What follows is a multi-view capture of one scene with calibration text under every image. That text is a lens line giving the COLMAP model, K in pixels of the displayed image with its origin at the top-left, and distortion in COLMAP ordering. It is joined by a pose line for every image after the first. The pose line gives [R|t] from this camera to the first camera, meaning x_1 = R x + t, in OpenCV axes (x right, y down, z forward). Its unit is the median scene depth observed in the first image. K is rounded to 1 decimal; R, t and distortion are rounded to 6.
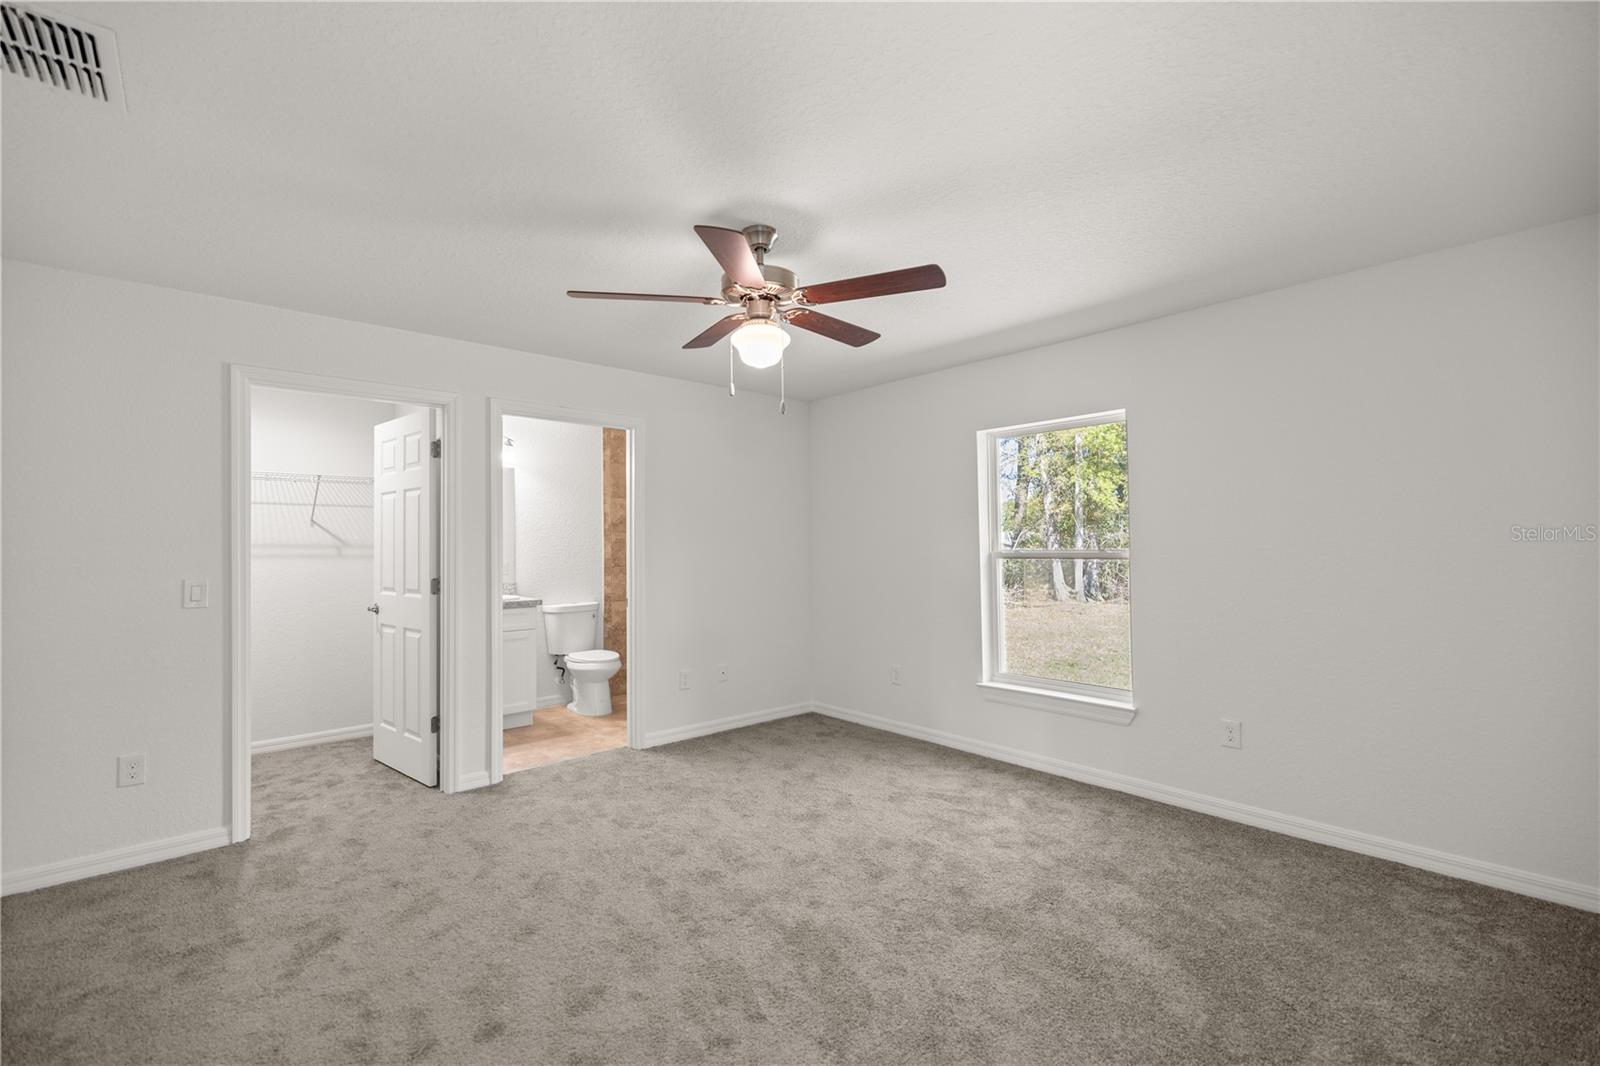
lens RADIAL K [[673.7, 0, 790.5], [0, 673.7, 527.0], [0, 0, 1]] dist [0.000270, -0.000111]
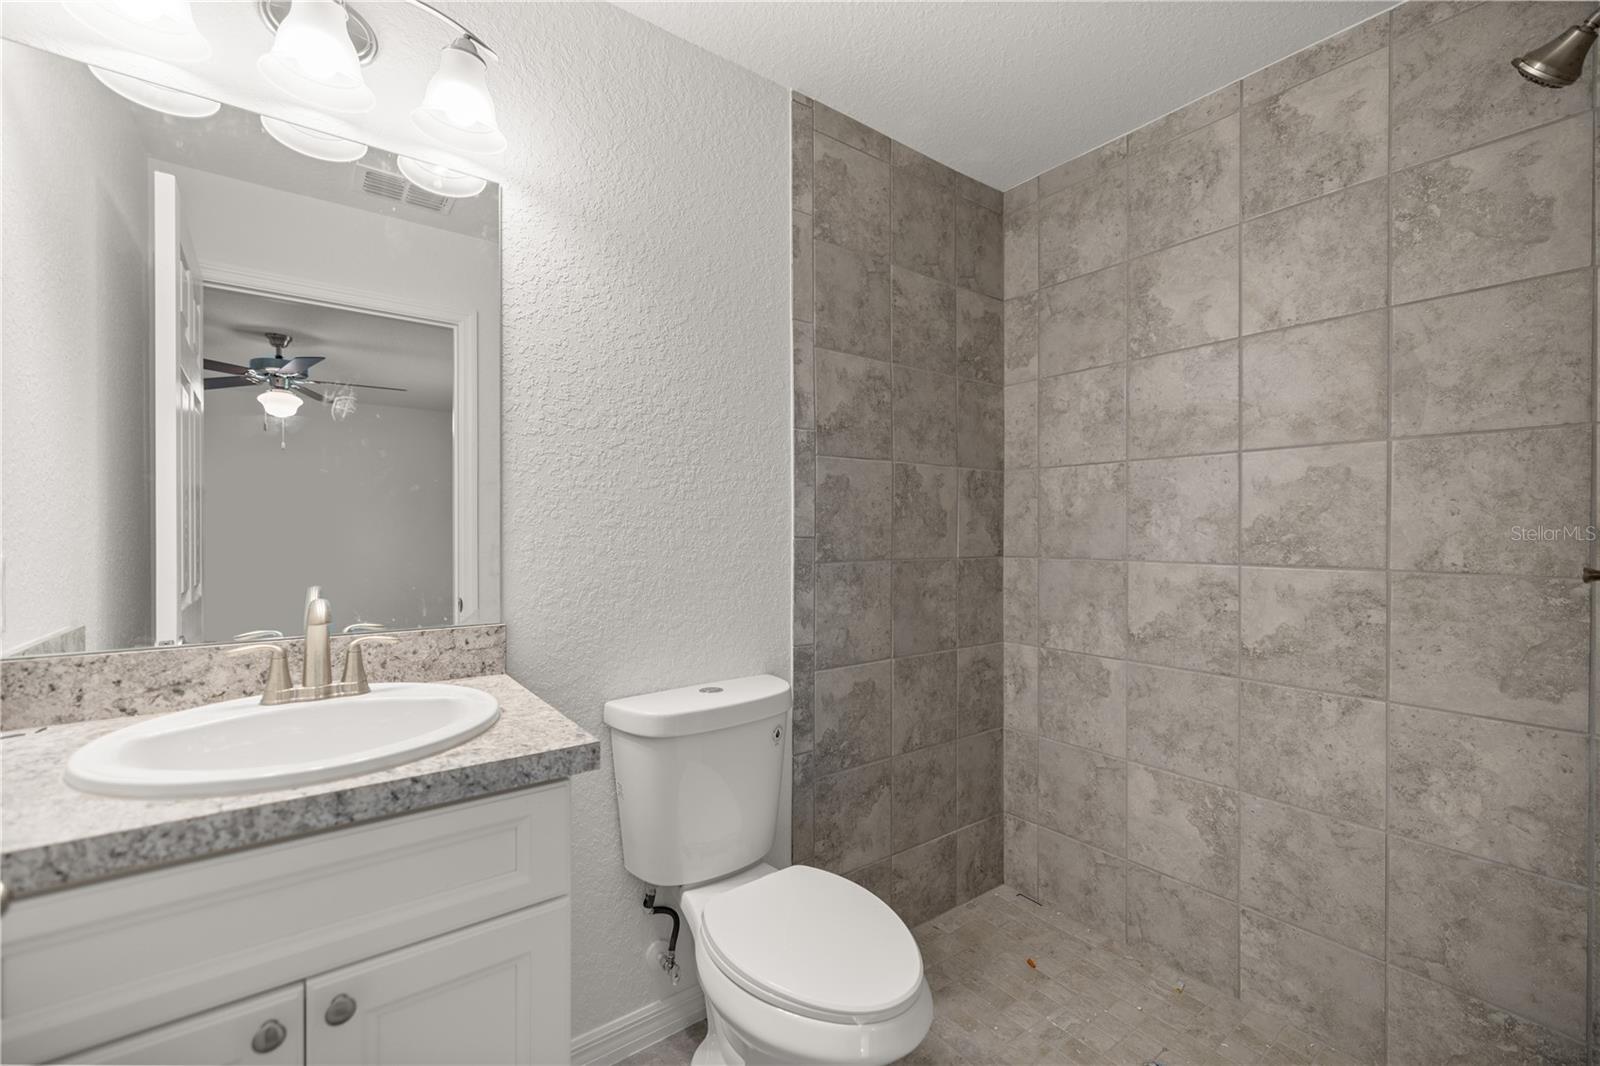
lens RADIAL K [[673.7, 0, 790.5], [0, 673.7, 527.0], [0, 0, 1]] dist [0.000270, -0.000111]
pose [[0.995863, 0.014685, -0.089679, -0.249878], [-0.011581, 0.999319, 0.035034, 0.031416], [0.090132, -0.033850, 0.995354, 0.683715]]
